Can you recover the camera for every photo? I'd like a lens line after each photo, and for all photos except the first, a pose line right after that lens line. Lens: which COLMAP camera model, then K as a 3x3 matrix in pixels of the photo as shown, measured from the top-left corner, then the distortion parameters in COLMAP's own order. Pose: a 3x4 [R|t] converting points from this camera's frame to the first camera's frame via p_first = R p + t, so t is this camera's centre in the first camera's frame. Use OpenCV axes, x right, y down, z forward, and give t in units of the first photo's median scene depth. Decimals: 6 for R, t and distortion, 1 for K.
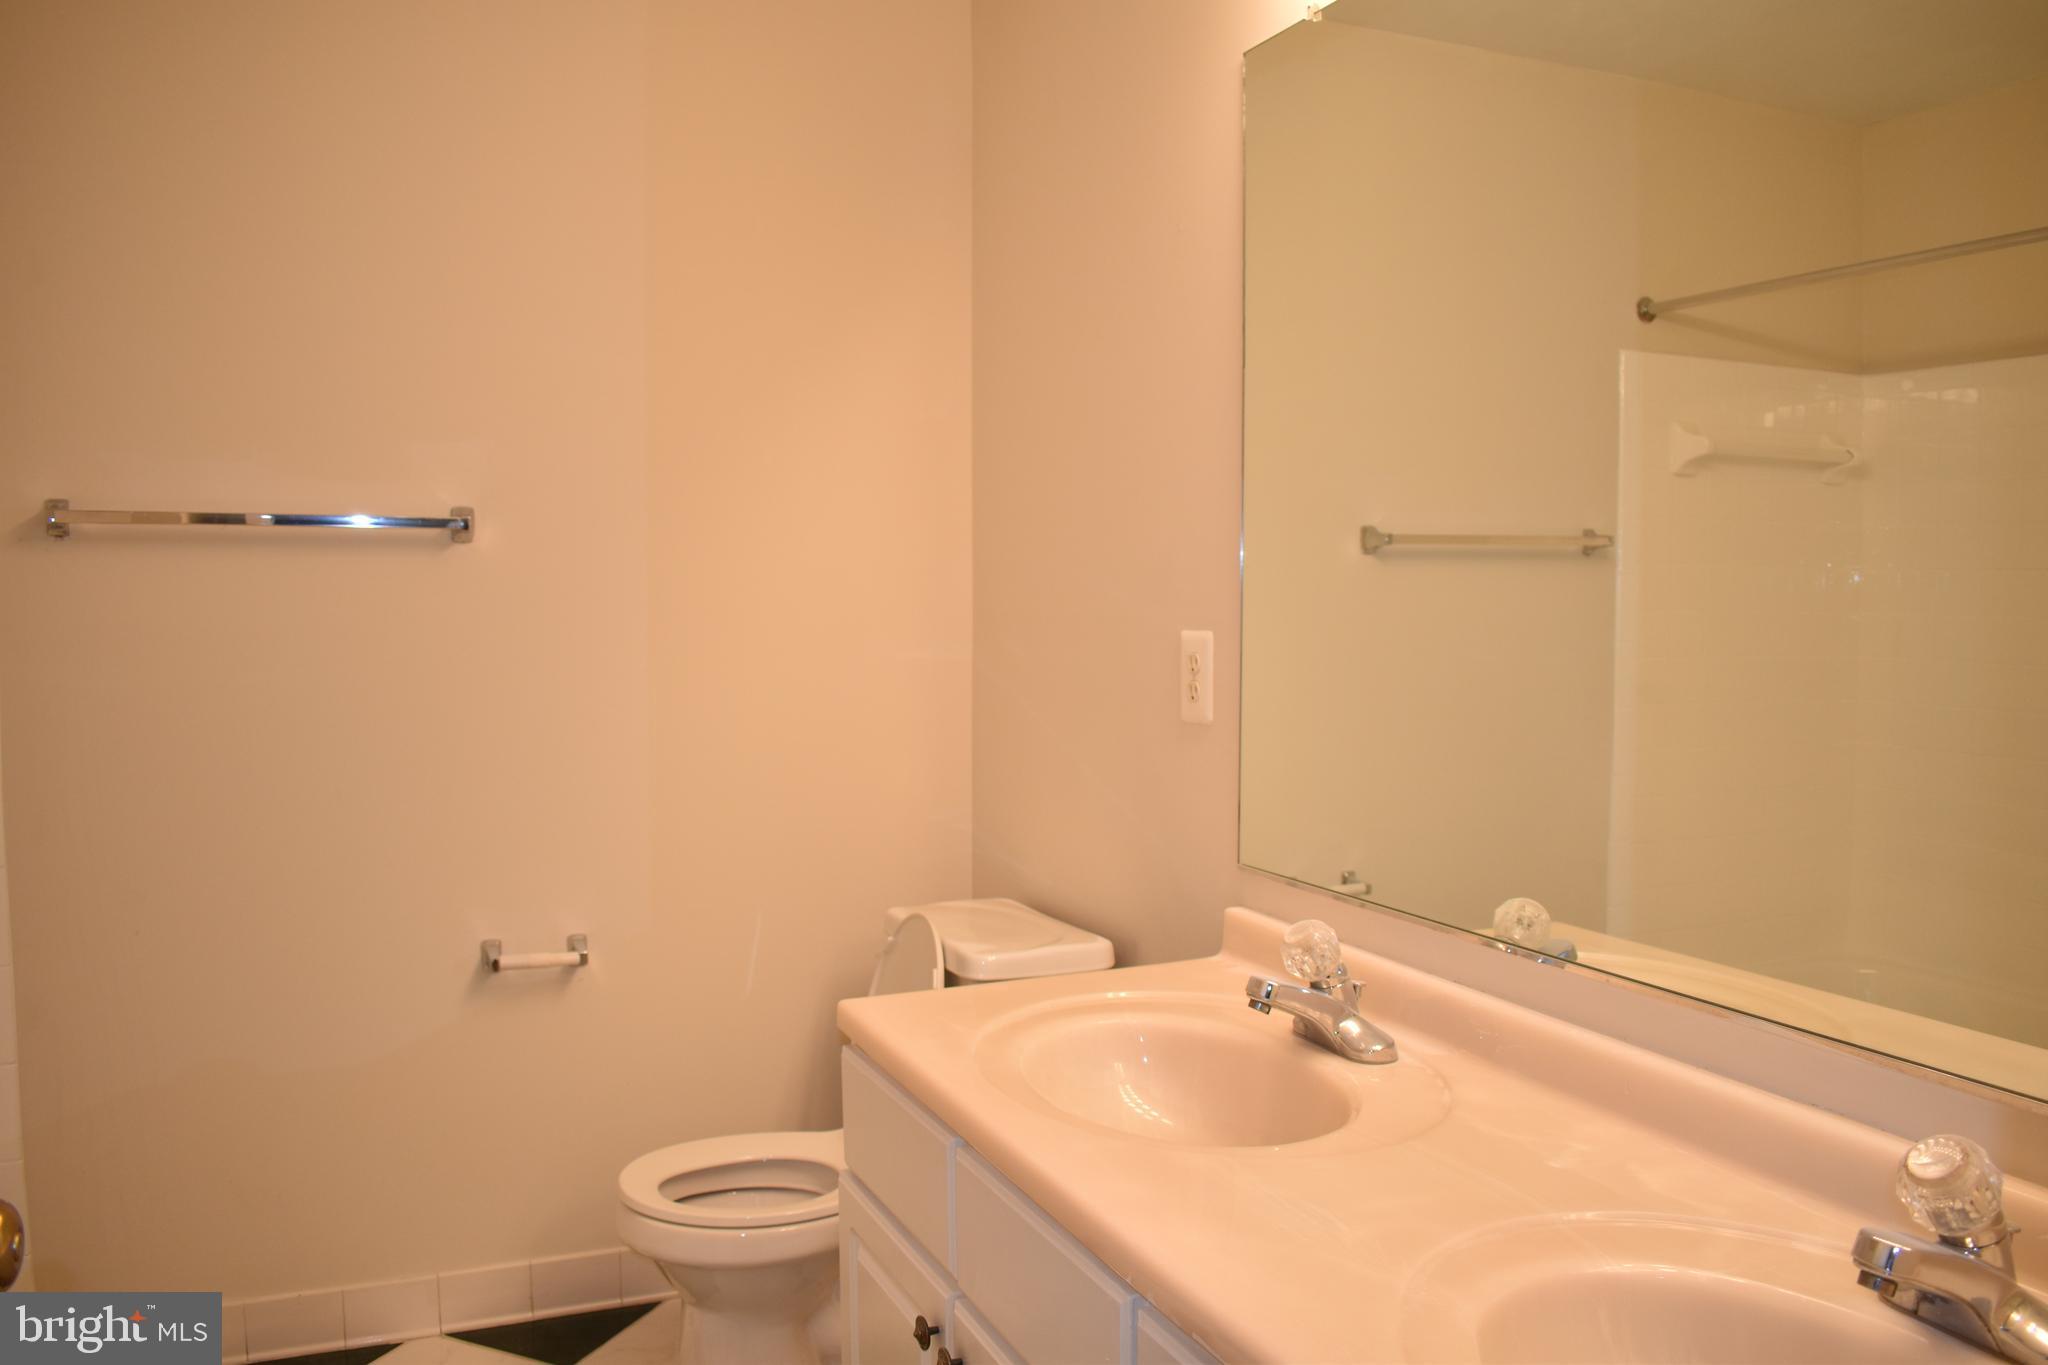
lens RADIAL K [[1615.1, 0, 1028.7], [0, 1615.1, 683.5], [0, 0, 1]] dist [-0.096915, 0.022169]
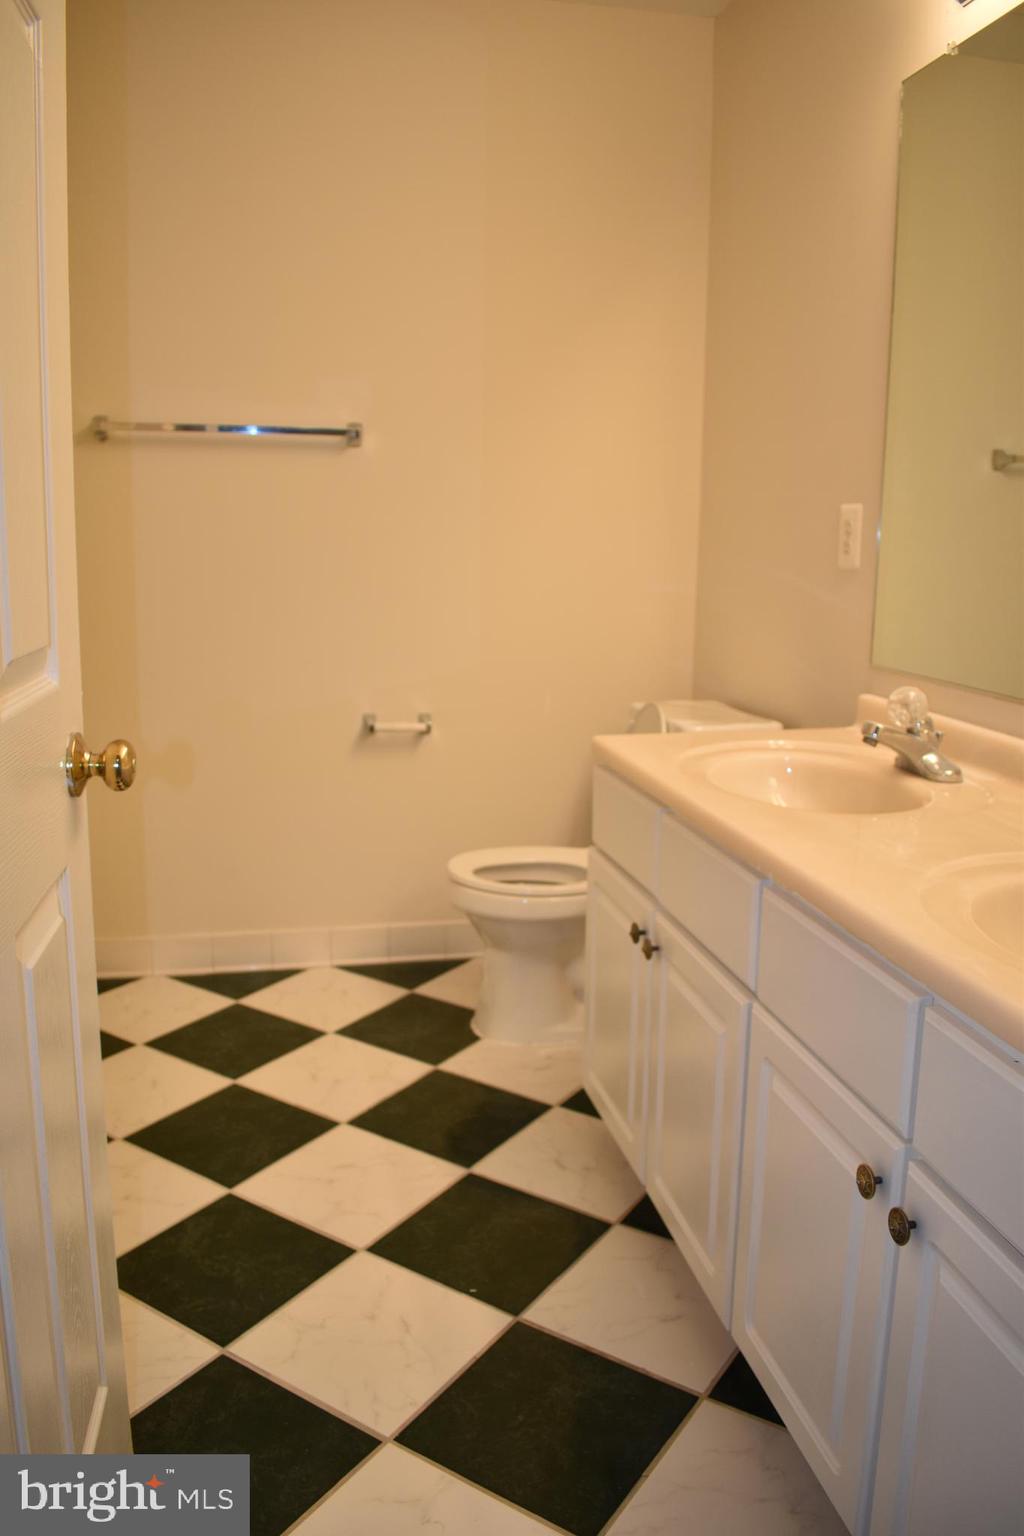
lens RADIAL K [[1211.4, 0, 508.0], [0, 1211.4, 765.0], [0, 0, 1]] dist [-0.096915, 0.022169]
pose [[0.979131, 0.052041, -0.196455, 0.026278], [-0.025540, 0.990504, 0.135093, 0.060546], [0.201620, -0.127256, 0.971162, -0.120980]]
